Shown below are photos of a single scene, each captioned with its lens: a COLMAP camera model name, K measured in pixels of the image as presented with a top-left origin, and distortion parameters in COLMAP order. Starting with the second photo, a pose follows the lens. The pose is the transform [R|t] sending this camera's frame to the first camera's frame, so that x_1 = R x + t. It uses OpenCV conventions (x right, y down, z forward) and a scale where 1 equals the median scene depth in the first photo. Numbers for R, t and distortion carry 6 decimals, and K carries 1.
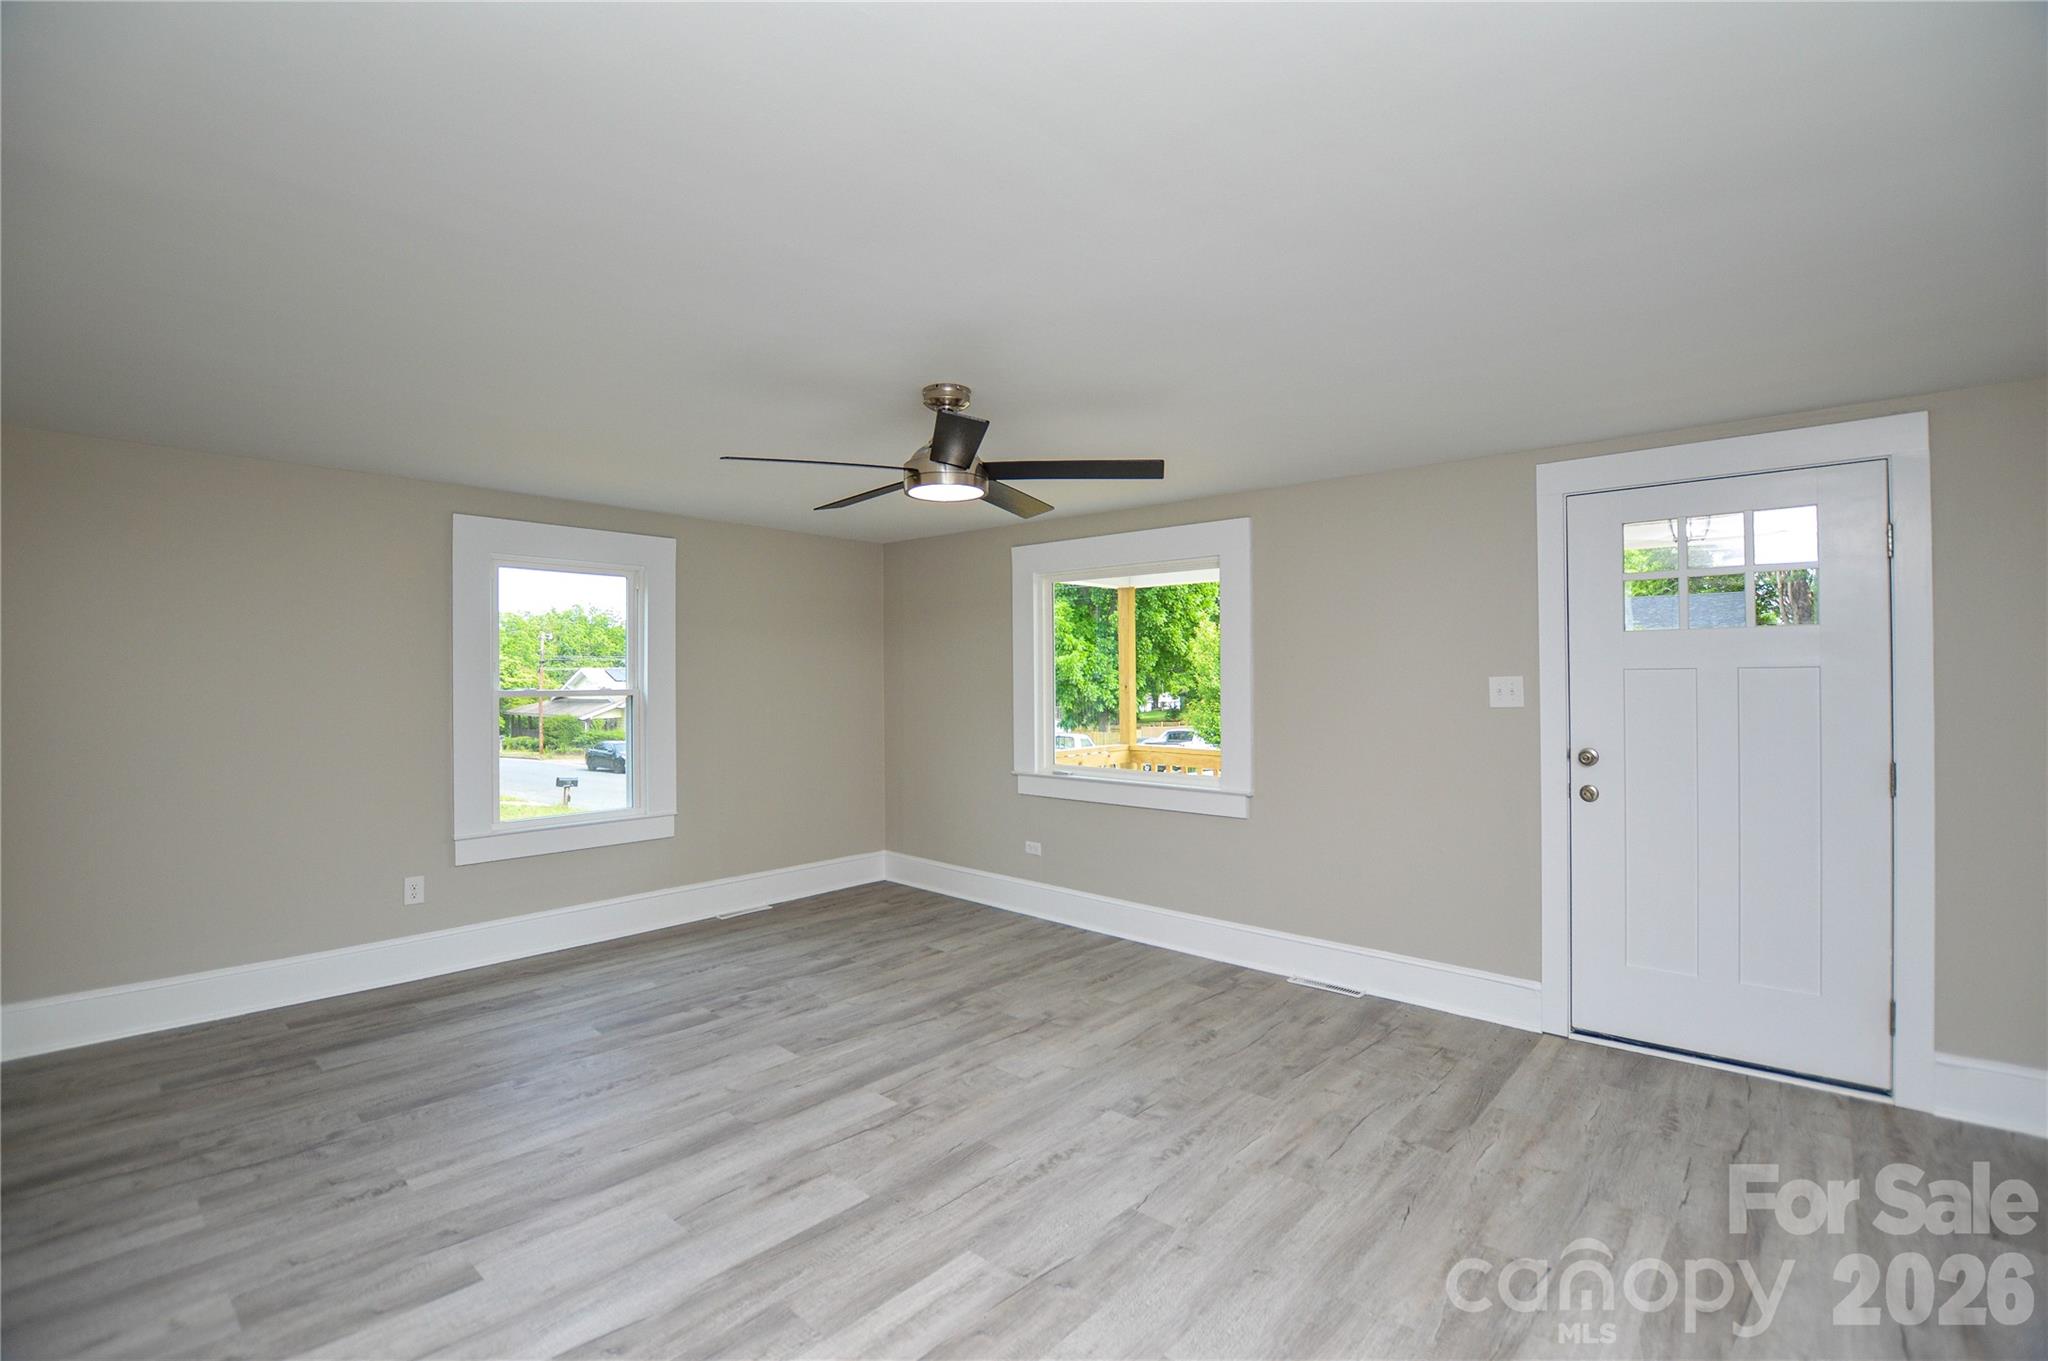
lens RADIAL K [[920.8, 0, 1017.6], [0, 920.8, 682.0], [0, 0, 1]] dist [-0.026291, 0.000312]
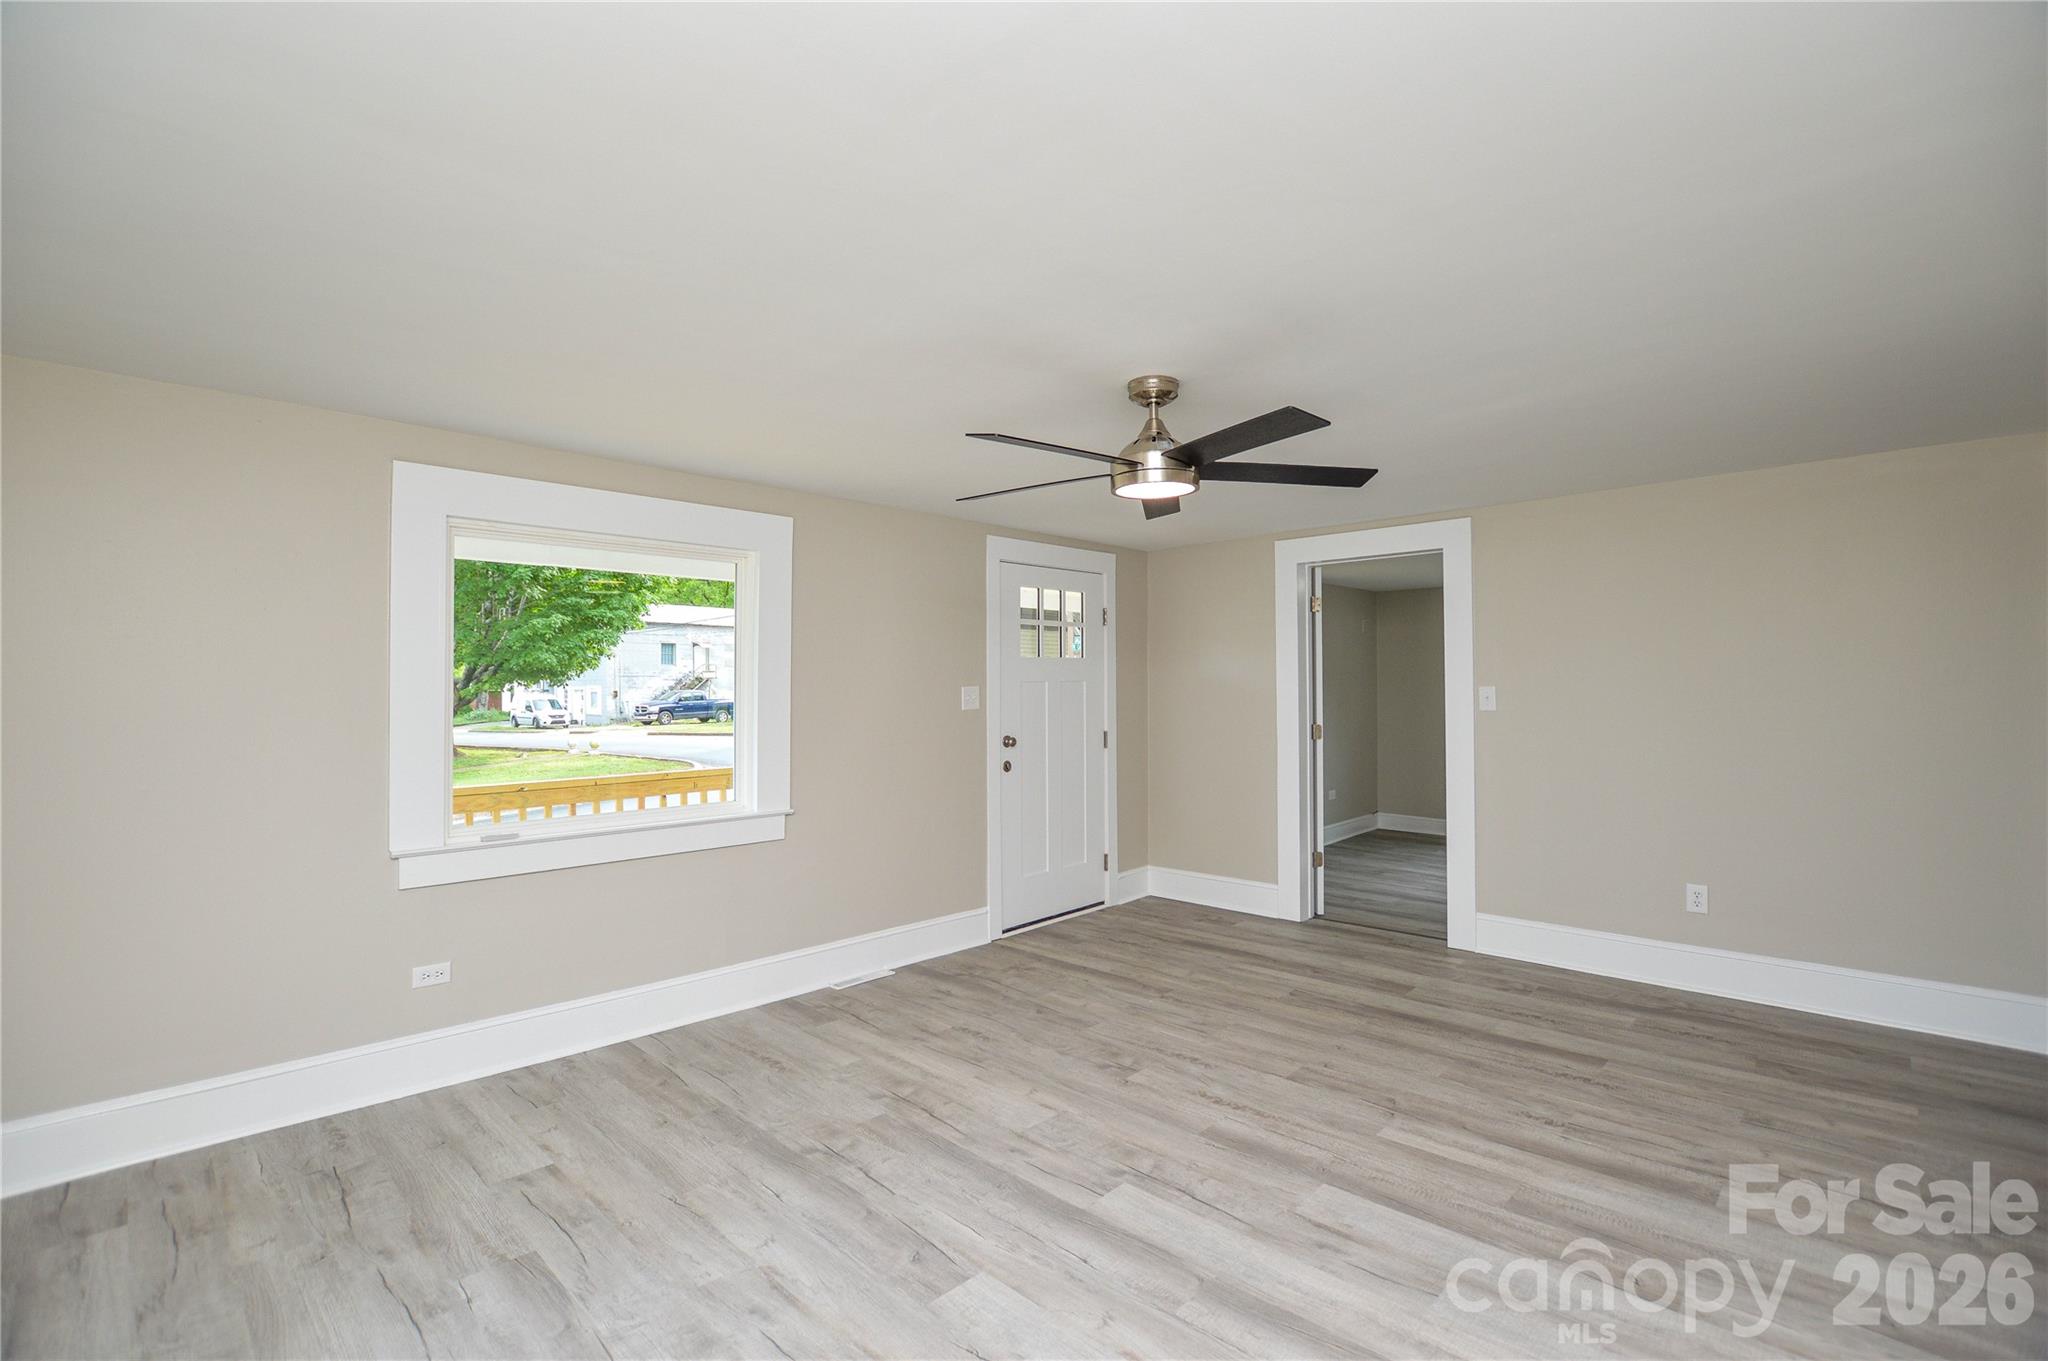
lens RADIAL K [[916.9, 0, 1028.9], [0, 916.9, 677.7], [0, 0, 1]] dist [-0.026088, -0.000227]
pose [[0.034318, 0.013245, 0.999323, -0.840463], [0.007804, 0.999878, -0.013520, -0.000594], [-0.999381, 0.008263, 0.034210, 0.898384]]
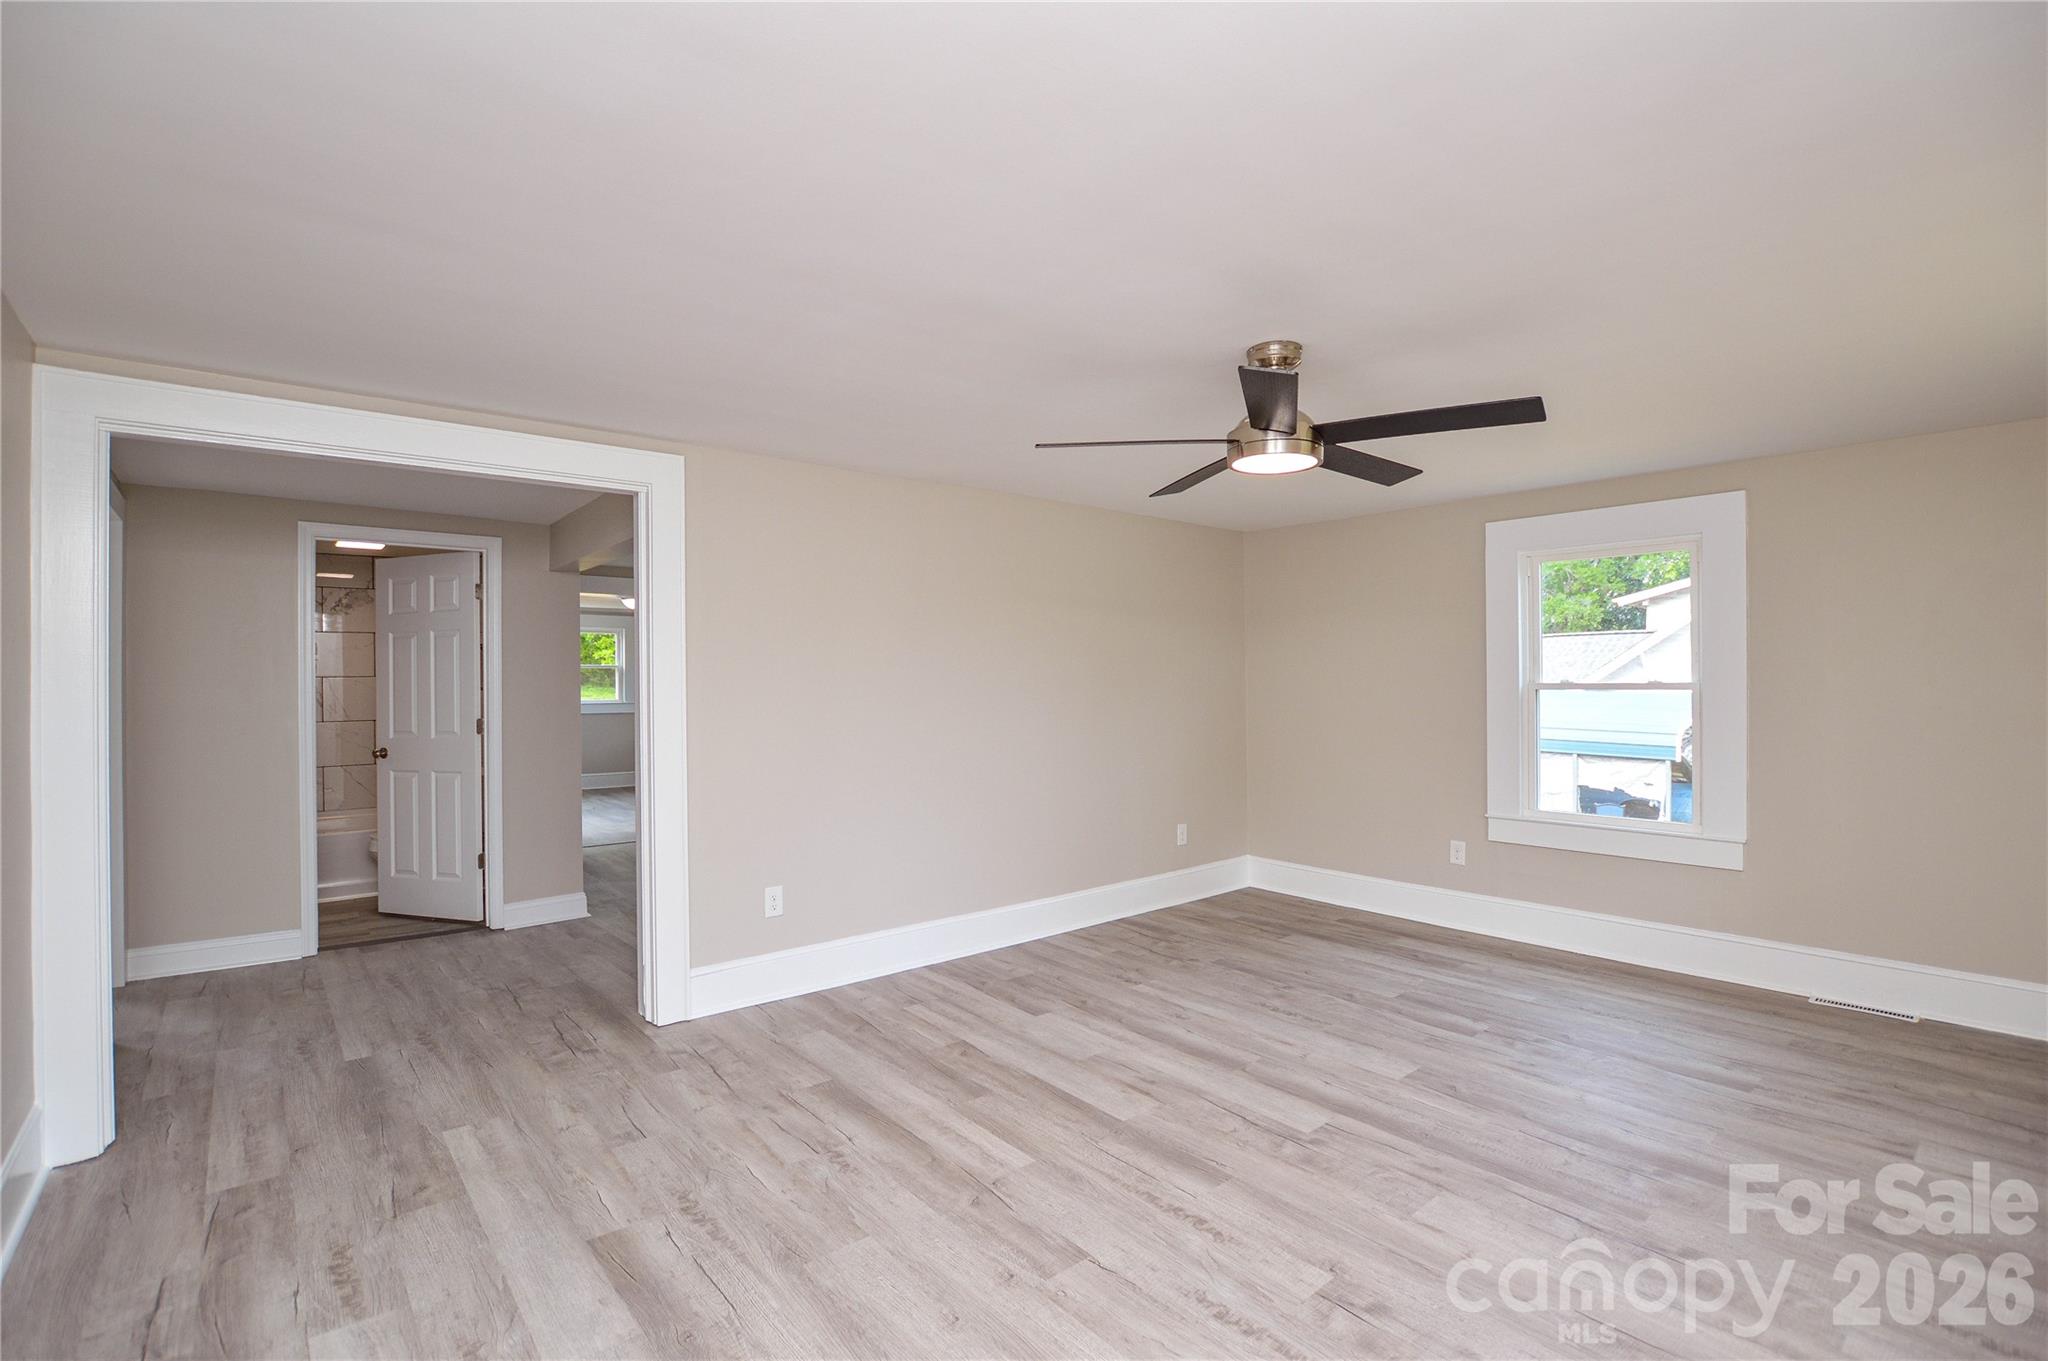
lens RADIAL K [[920.8, 0, 1017.6], [0, 920.8, 682.0], [0, 0, 1]] dist [-0.026291, 0.000312]
pose [[-0.143115, 0.003913, -0.989698, 0.695927], [0.003789, 0.999987, 0.003406, 0.001876], [0.989699, -0.003263, -0.143128, 0.717534]]
